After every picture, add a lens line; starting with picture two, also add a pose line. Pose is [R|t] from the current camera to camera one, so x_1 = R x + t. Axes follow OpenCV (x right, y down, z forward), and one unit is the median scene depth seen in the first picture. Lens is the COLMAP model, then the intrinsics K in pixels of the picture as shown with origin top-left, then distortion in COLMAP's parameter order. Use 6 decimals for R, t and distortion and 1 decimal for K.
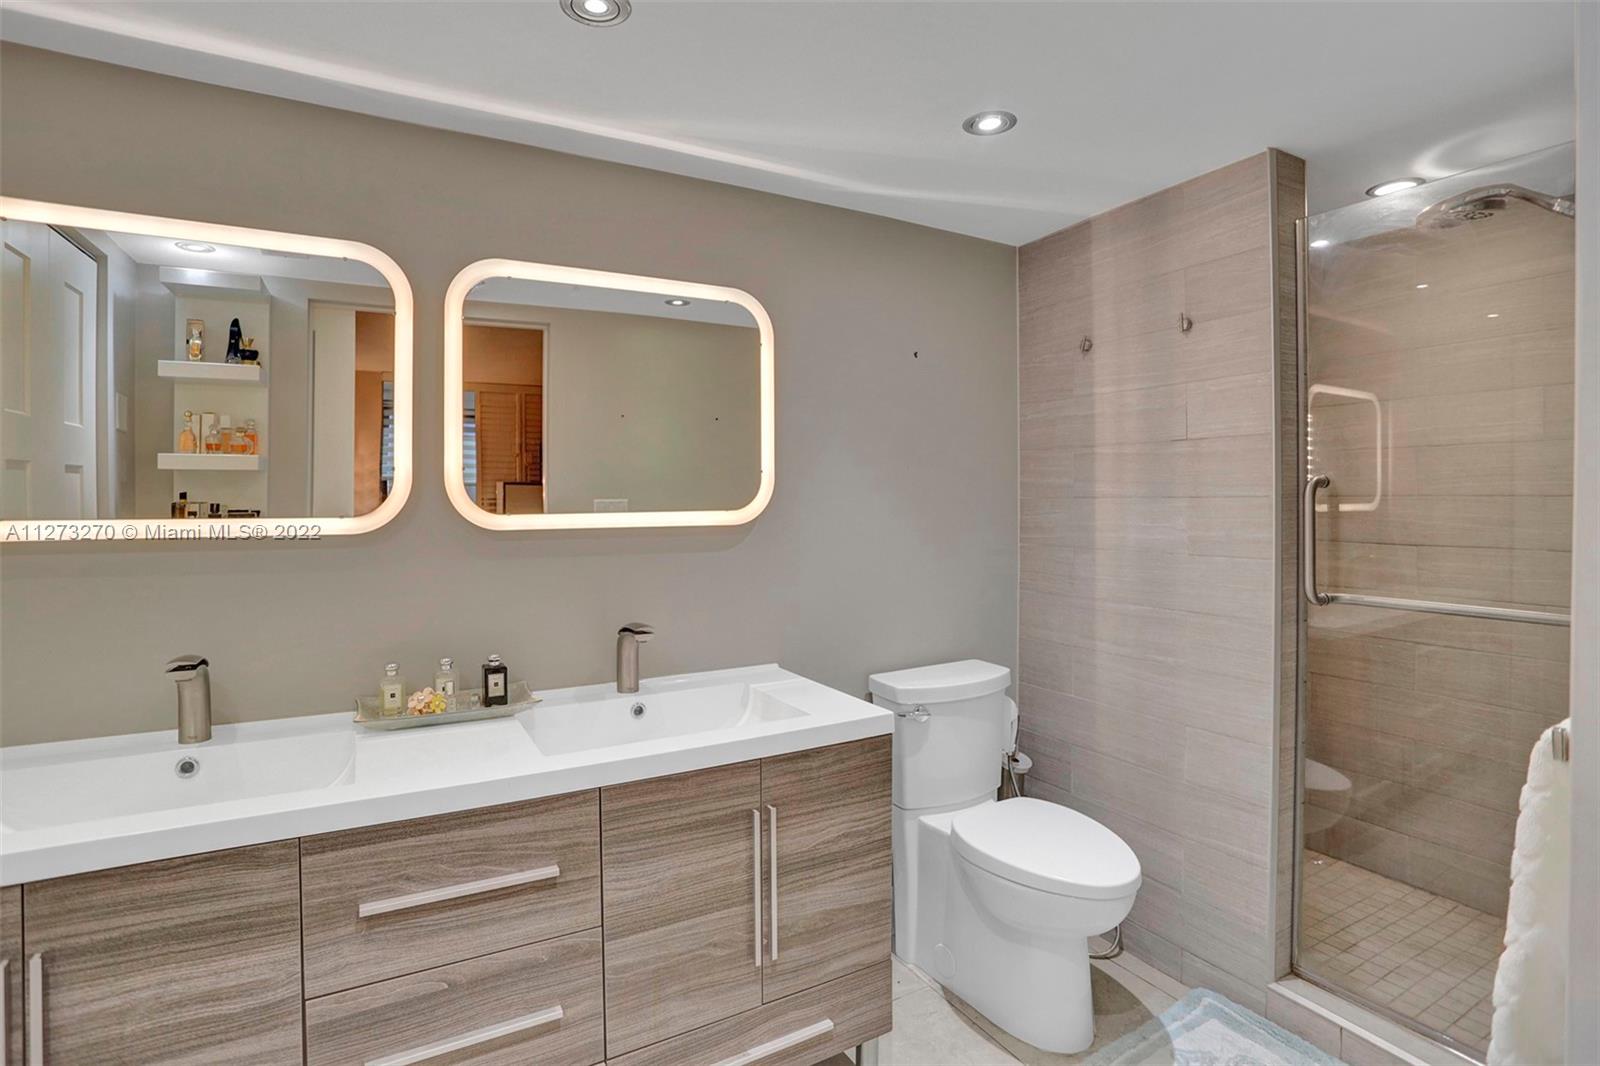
lens RADIAL K [[790.8, 0, 770.9], [0, 790.8, 496.8], [0, 0, 1]] dist [-0.060471, 0.025757]
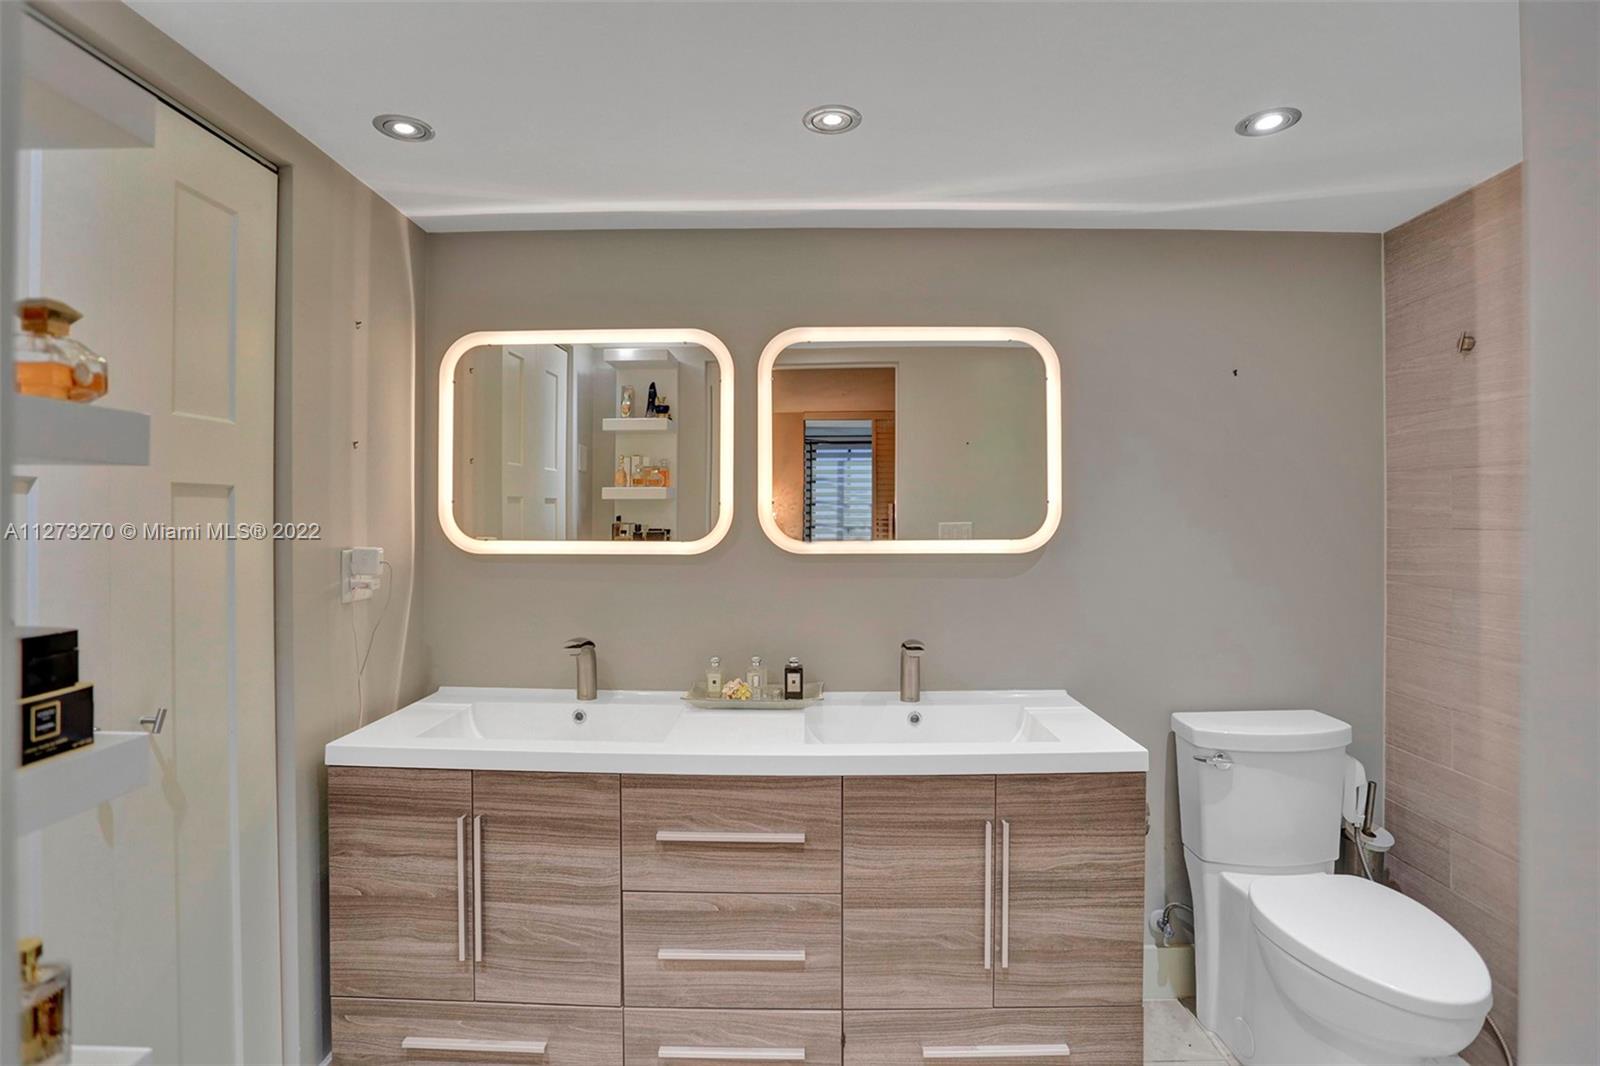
lens RADIAL K [[790.8, 0, 794.1], [0, 790.8, 499.5], [0, 0, 1]] dist [-0.060471, 0.025757]
pose [[0.872691, -0.005696, -0.488239, 0.256612], [-0.001610, 0.999893, -0.014543, -0.024473], [0.488270, 0.013477, 0.872589, -0.065201]]
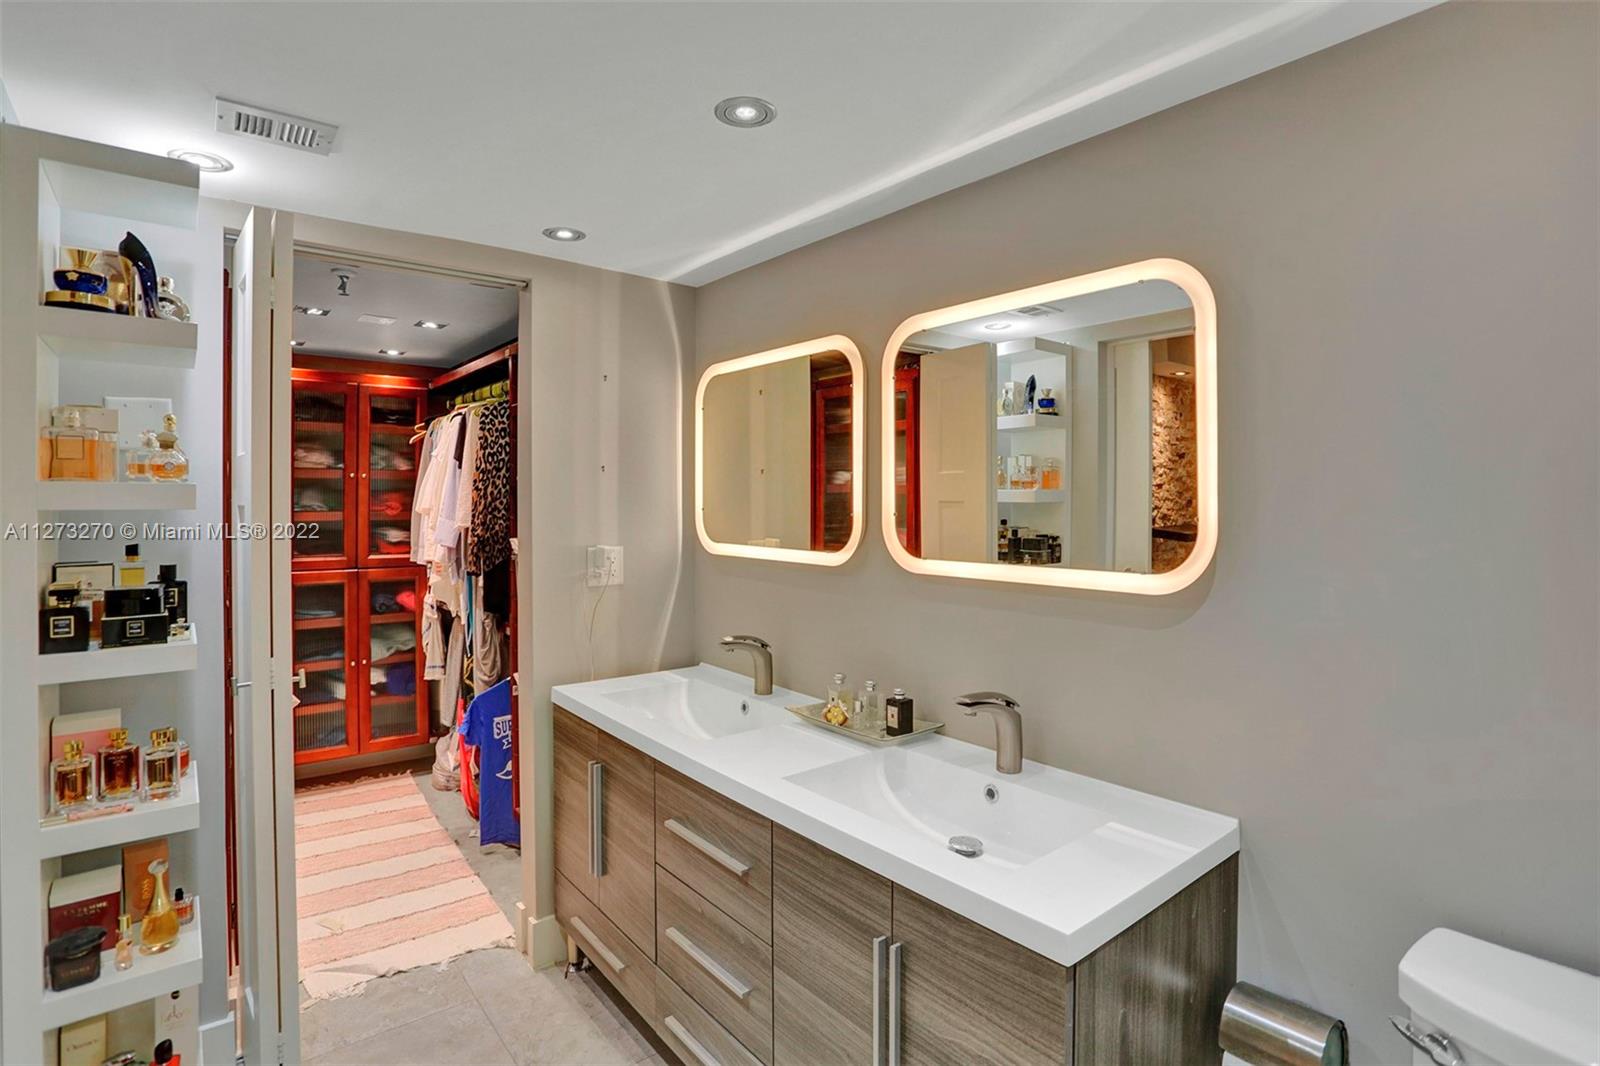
lens RADIAL K [[790.8, 0, 796.9], [0, 790.8, 496.8], [0, 0, 1]] dist [-0.060471, 0.025757]
pose [[0.177271, -0.004530, -0.984152, 0.733684], [0.000430, 0.999990, -0.004525, -0.060837], [0.984162, 0.000378, 0.177271, 0.719074]]
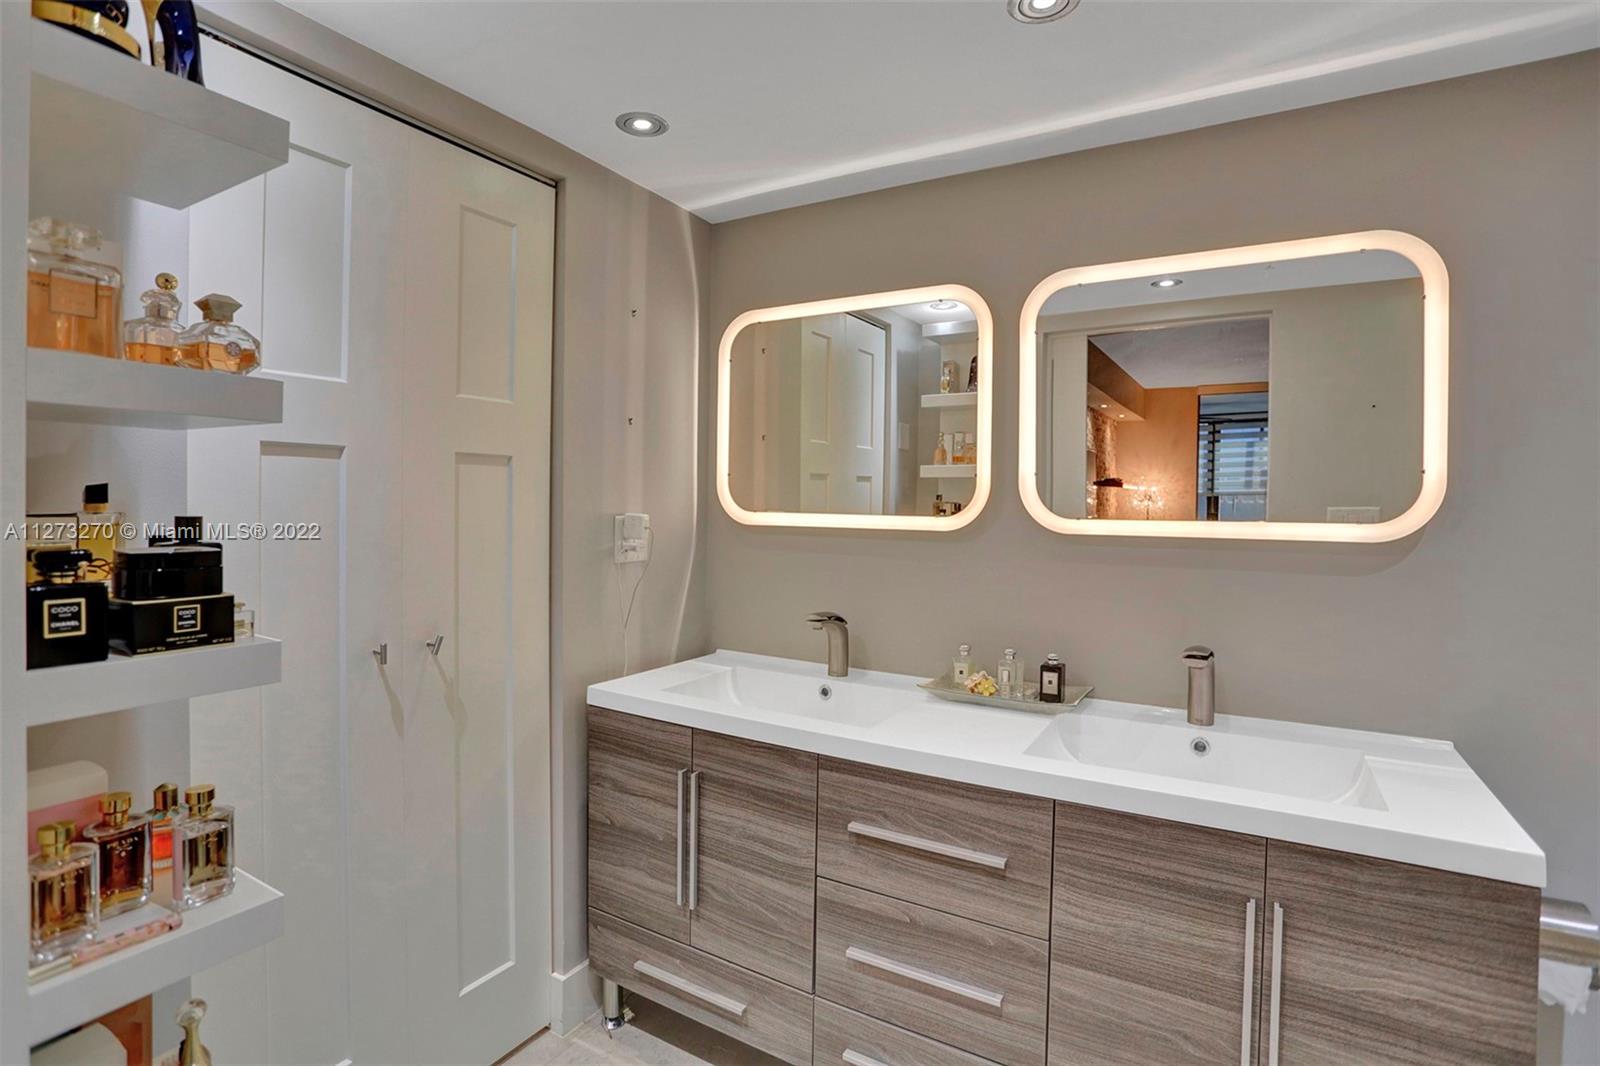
lens RADIAL K [[790.8, 0, 800.8], [0, 790.8, 500.7], [0, 0, 1]] dist [-0.060471, 0.025757]
pose [[0.513252, 0.009184, -0.858189, 0.383918], [-0.012953, 0.999912, 0.002955, 0.001229], [0.858140, 0.009600, 0.513325, 0.195800]]
